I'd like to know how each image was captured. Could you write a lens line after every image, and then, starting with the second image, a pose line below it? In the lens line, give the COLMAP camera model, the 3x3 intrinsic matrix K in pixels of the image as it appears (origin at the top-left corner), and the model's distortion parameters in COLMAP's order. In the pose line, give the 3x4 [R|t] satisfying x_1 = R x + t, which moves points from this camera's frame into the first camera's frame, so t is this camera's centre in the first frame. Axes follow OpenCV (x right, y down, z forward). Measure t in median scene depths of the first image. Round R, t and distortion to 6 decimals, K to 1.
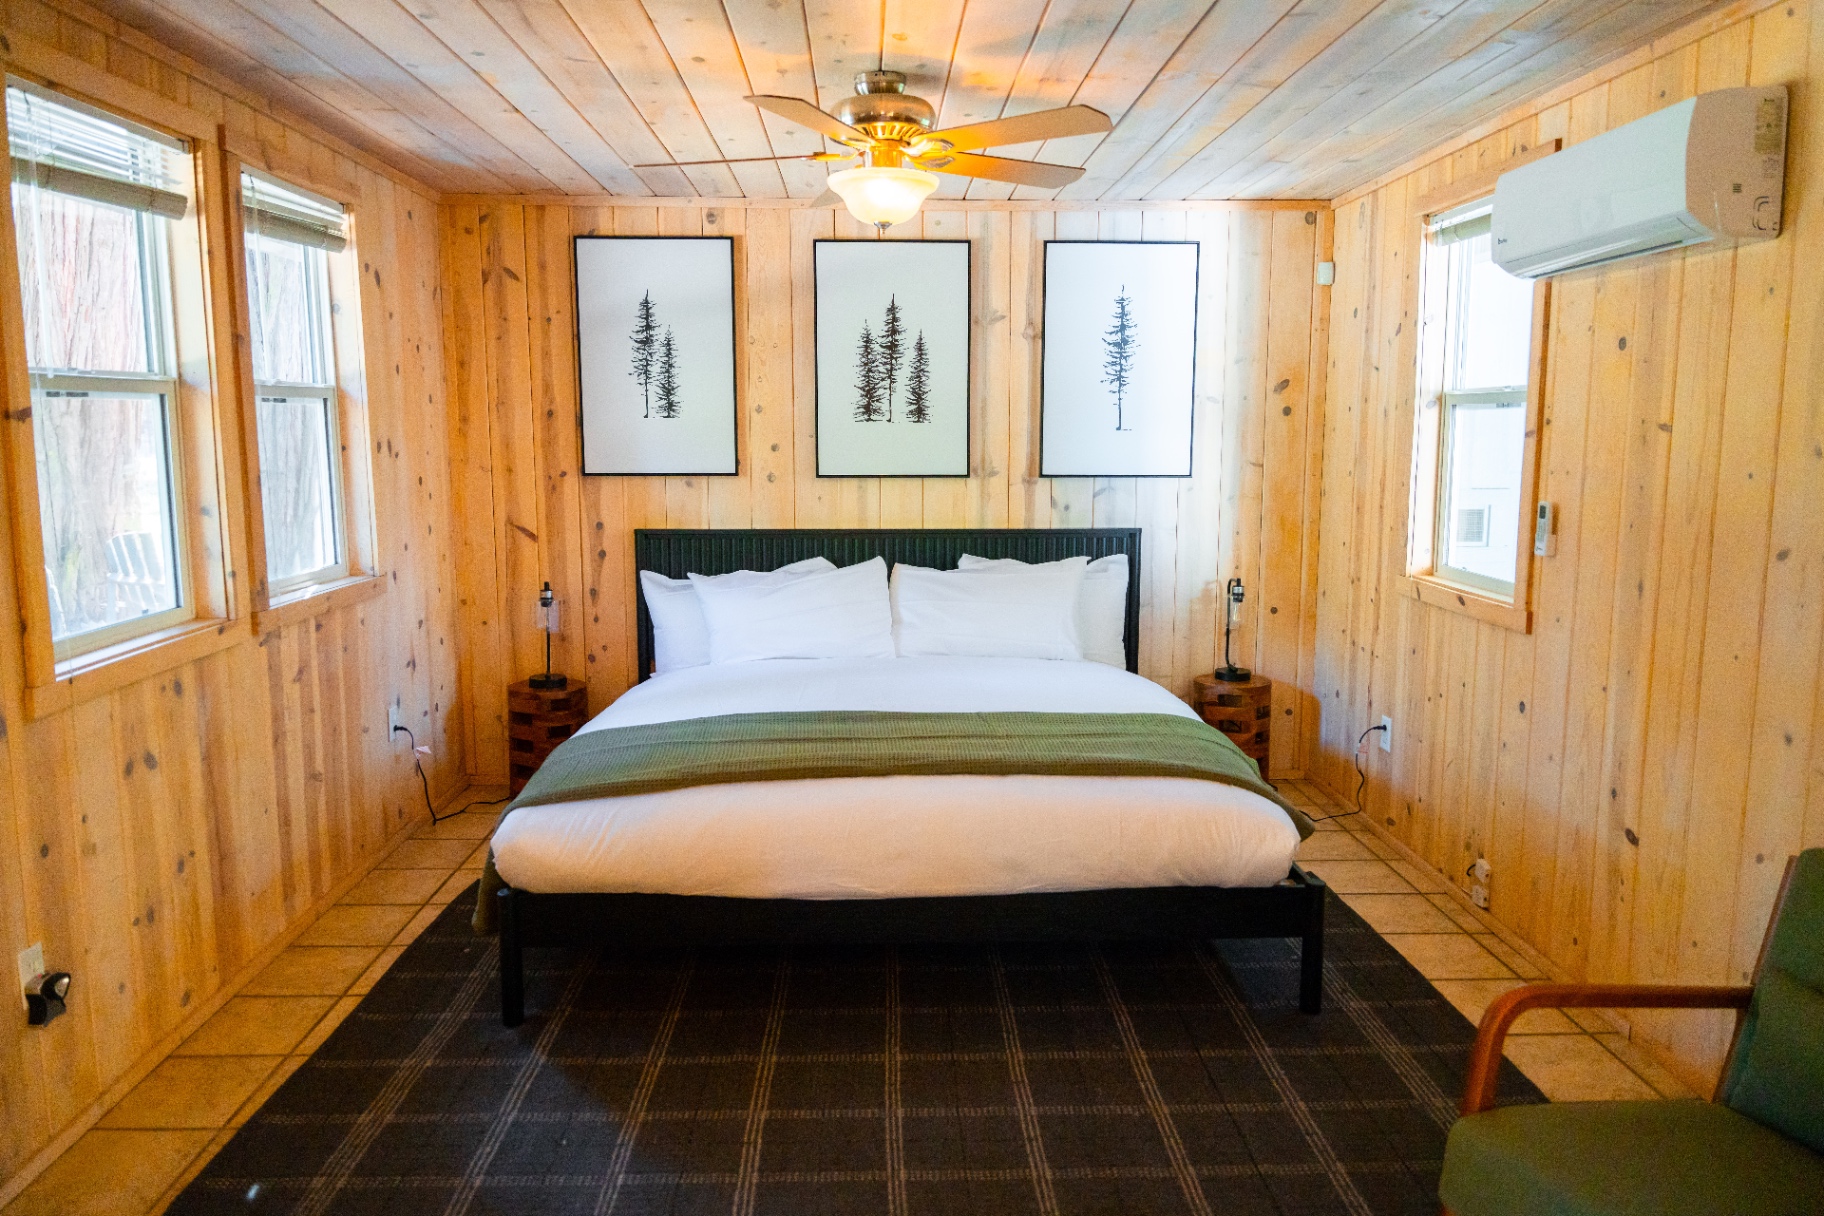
lens RADIAL K [[1332.4, 0, 912.0], [0, 1332.4, 608.0], [0, 0, 1]] dist [0.007346, 0.001650]
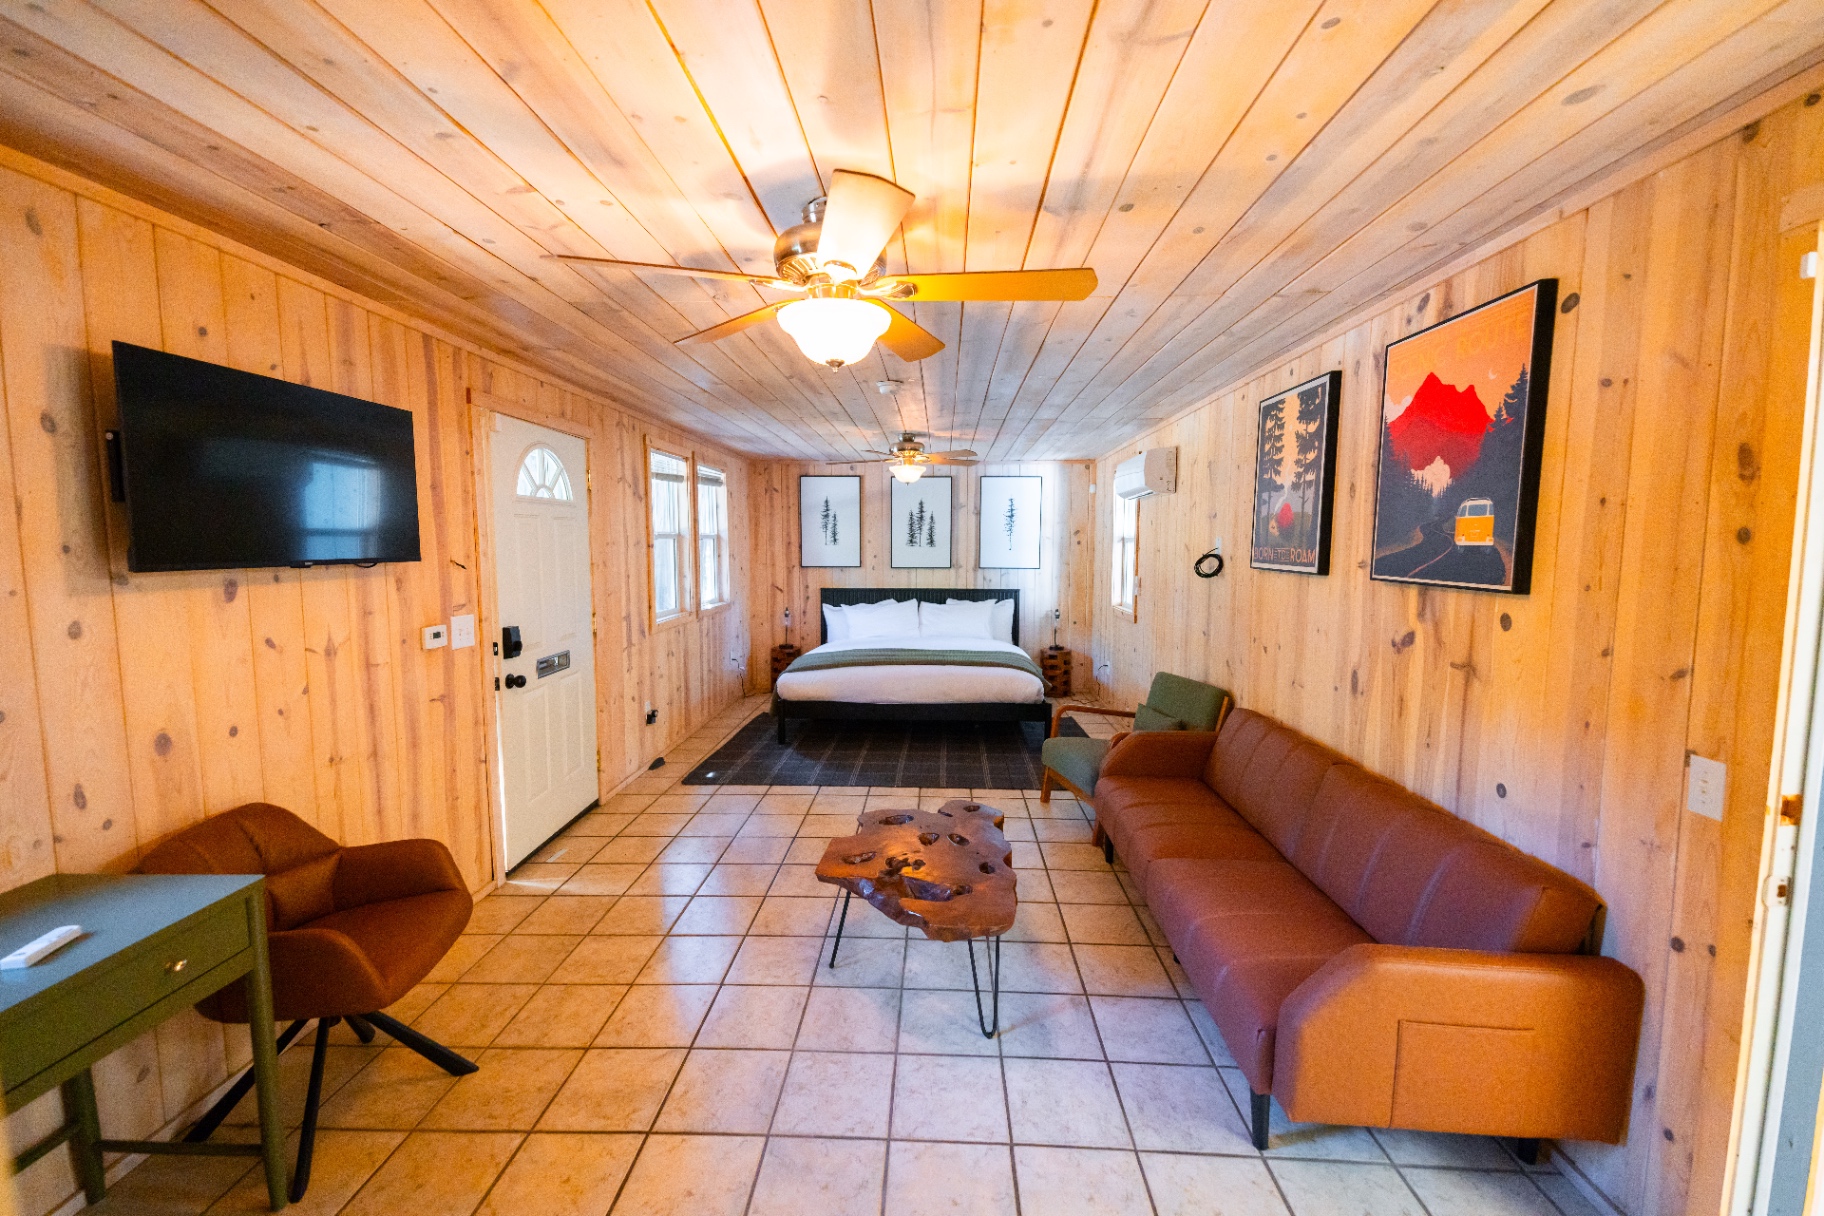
lens RADIAL K [[735.4, 0, 912.0], [0, 735.4, 608.0], [0, 0, 1]] dist [0.000045, 0.000008]
pose [[0.997495, 0.009273, -0.070124, 0.069456], [-0.012706, 0.998734, -0.048662, 0.047986], [0.069584, 0.049431, 0.996351, -0.410019]]
